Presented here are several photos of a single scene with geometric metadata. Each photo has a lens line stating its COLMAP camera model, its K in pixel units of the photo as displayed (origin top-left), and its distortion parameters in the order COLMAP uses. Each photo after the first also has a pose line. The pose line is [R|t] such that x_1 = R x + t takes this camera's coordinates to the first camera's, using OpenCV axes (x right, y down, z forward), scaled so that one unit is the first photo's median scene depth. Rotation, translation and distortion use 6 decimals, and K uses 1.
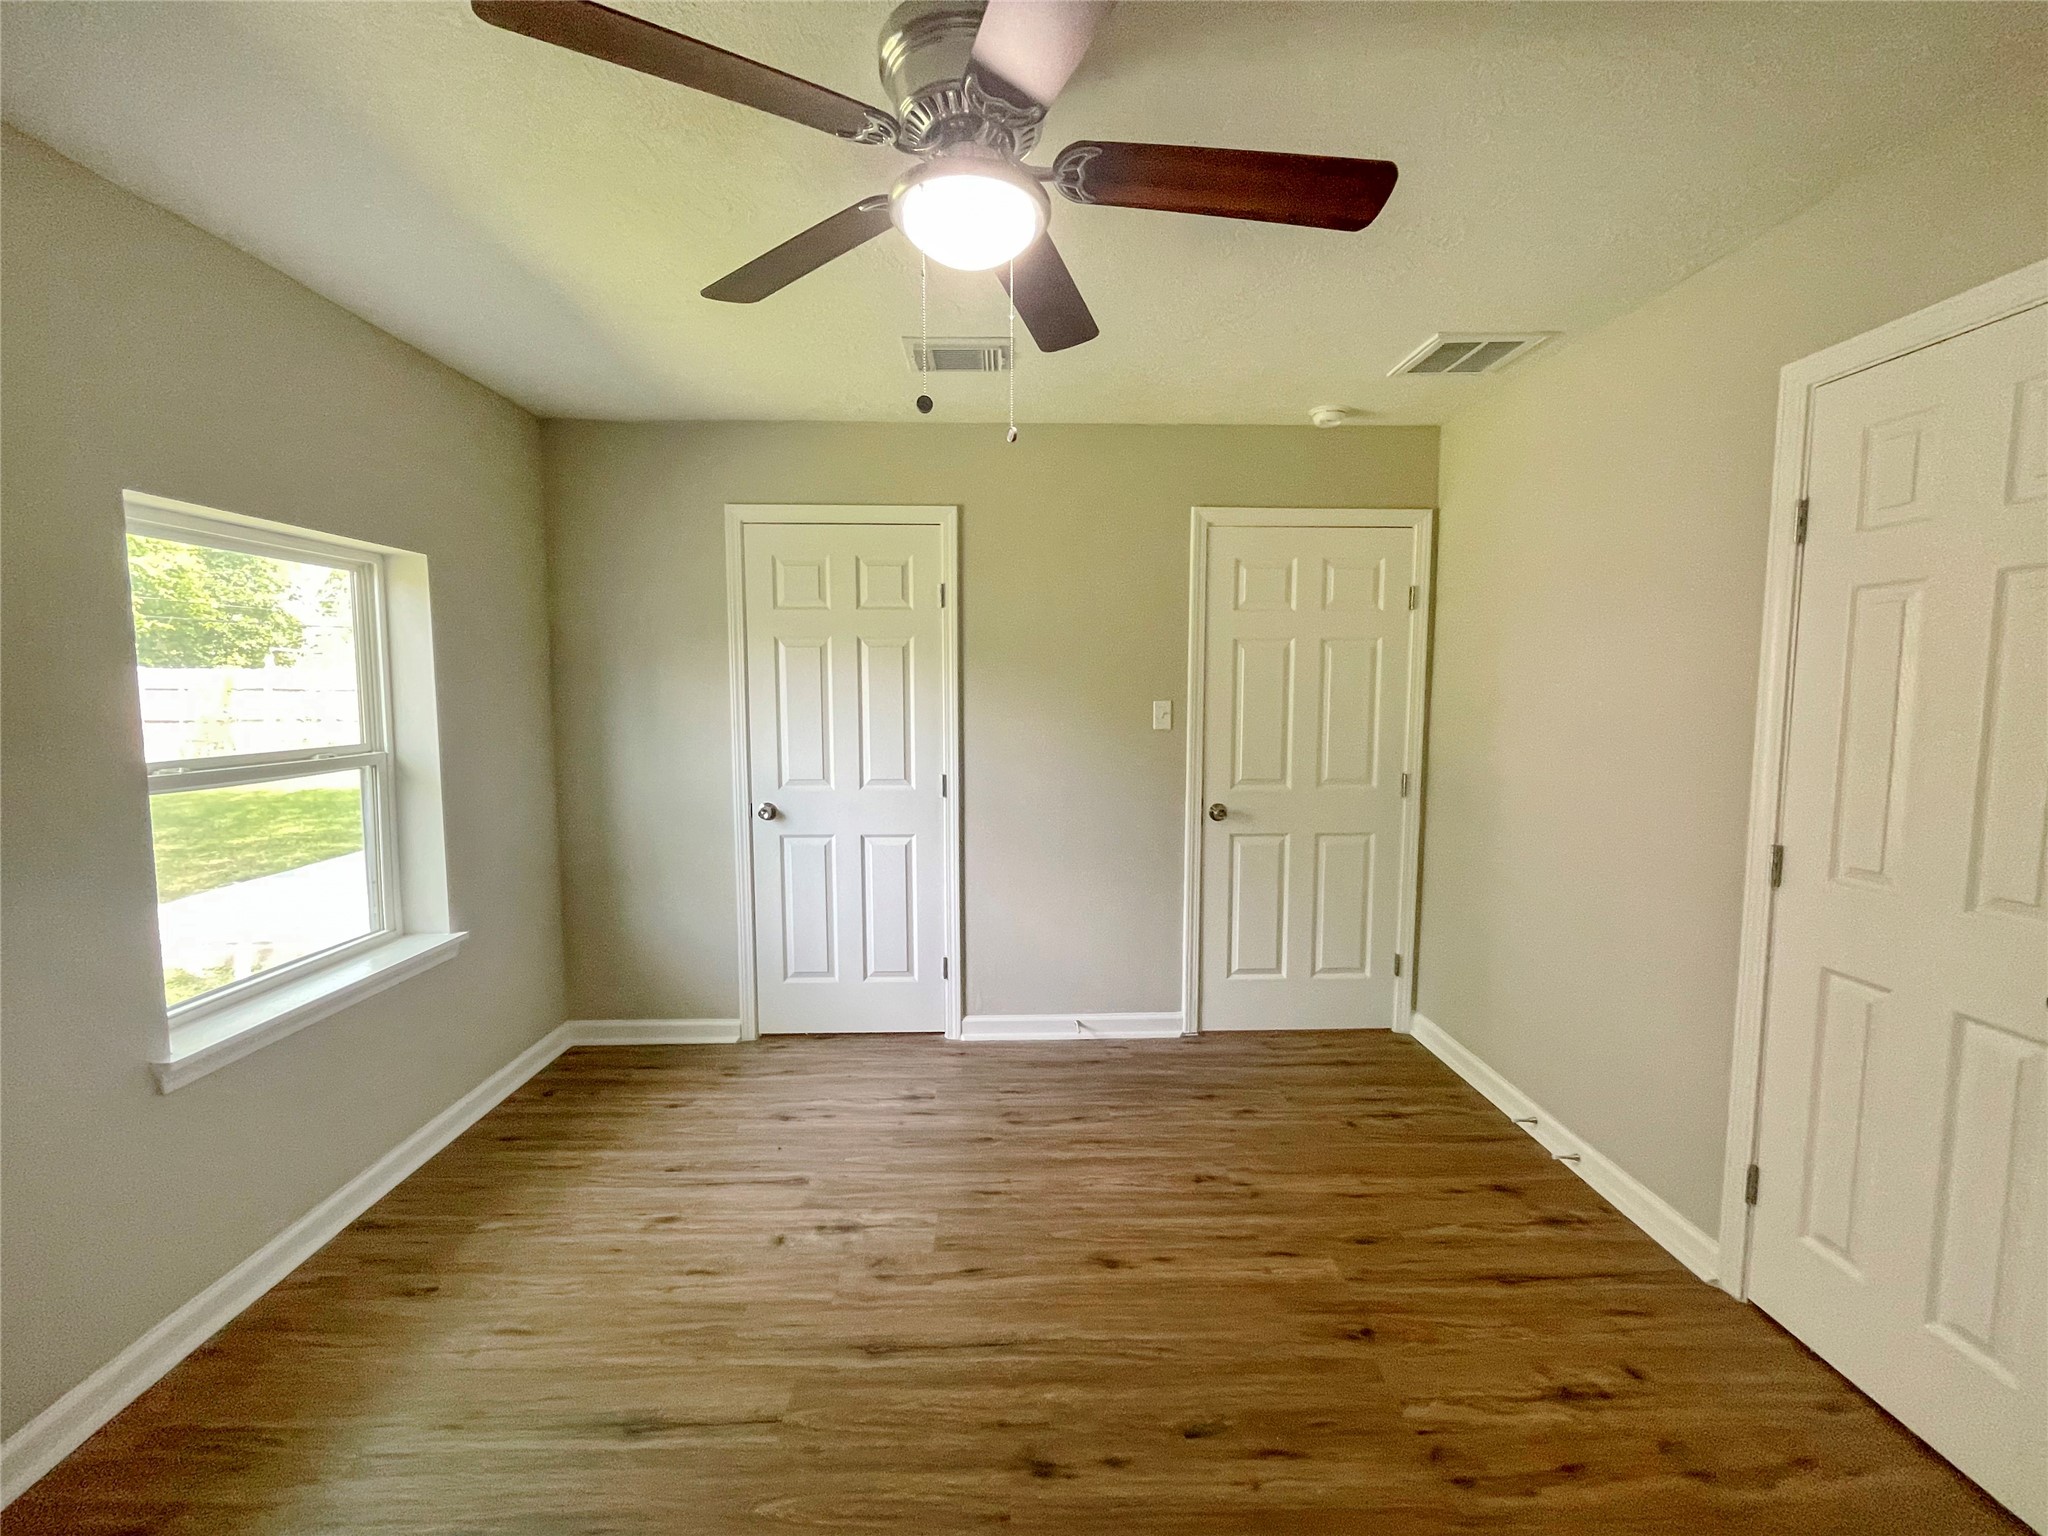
lens RADIAL K [[840.4, 0, 1030.9], [0, 840.4, 765.4], [0, 0, 1]] dist [-0.006445, 0.001097]
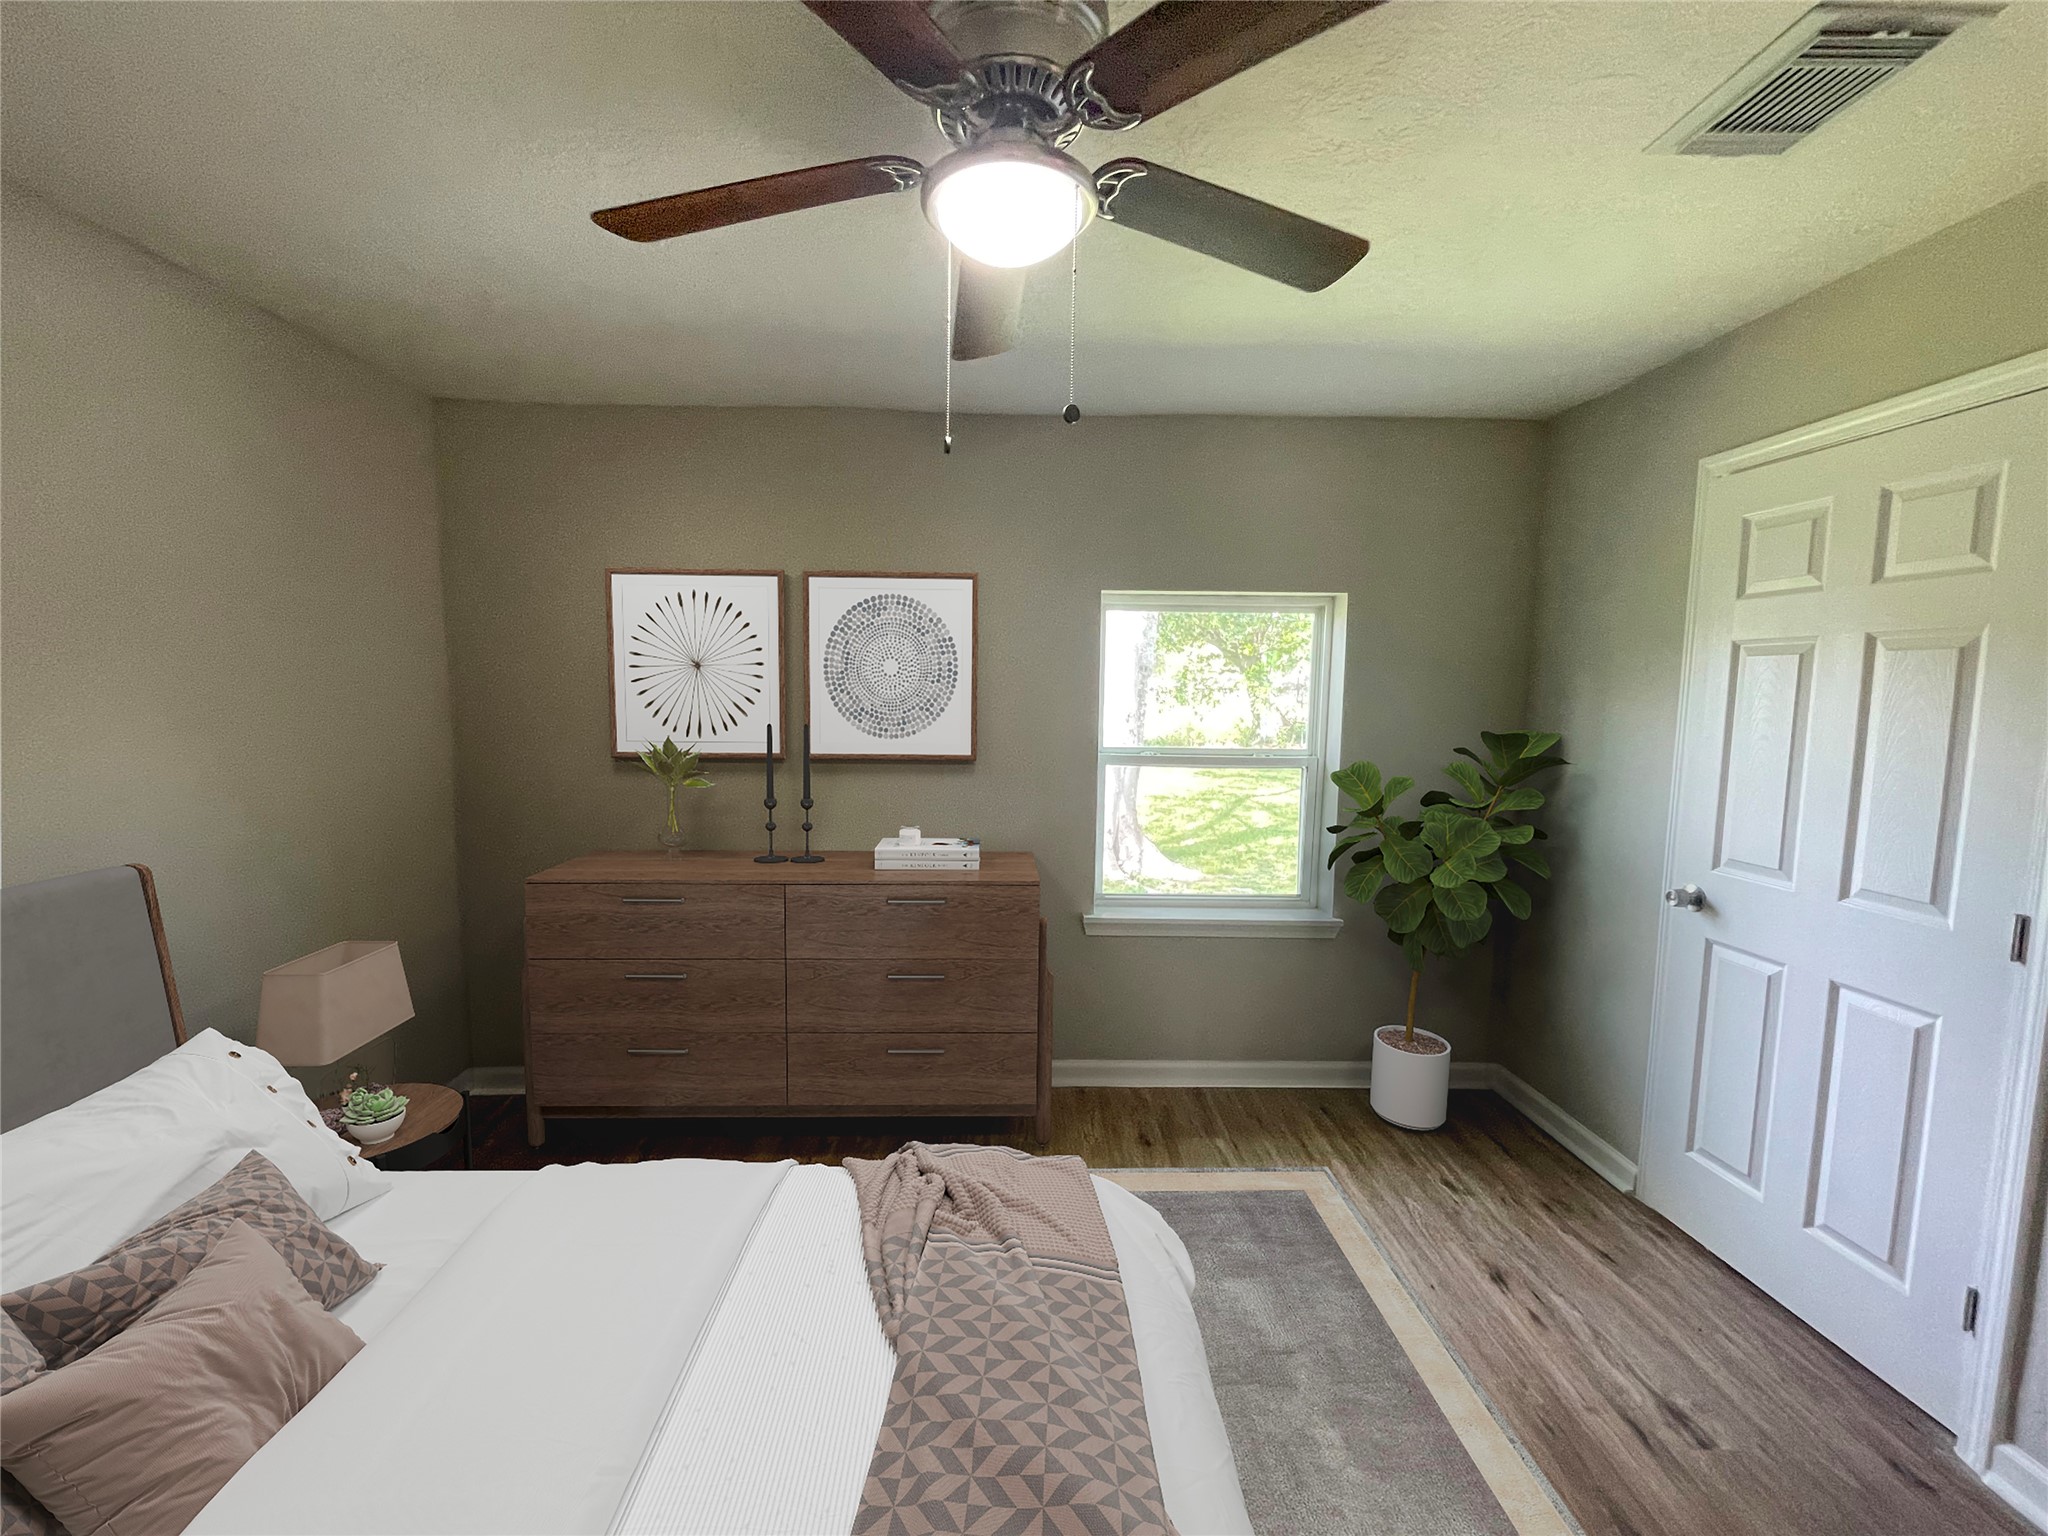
lens RADIAL K [[840.4, 0, 1014.6], [0, 840.4, 774.9], [0, 0, 1]] dist [-0.006445, 0.001097]
pose [[-0.006887, 0.105941, -0.994349, 0.393072], [-0.107735, 0.988506, 0.106064, -0.062535], [0.994156, 0.107856, 0.004606, 0.474188]]
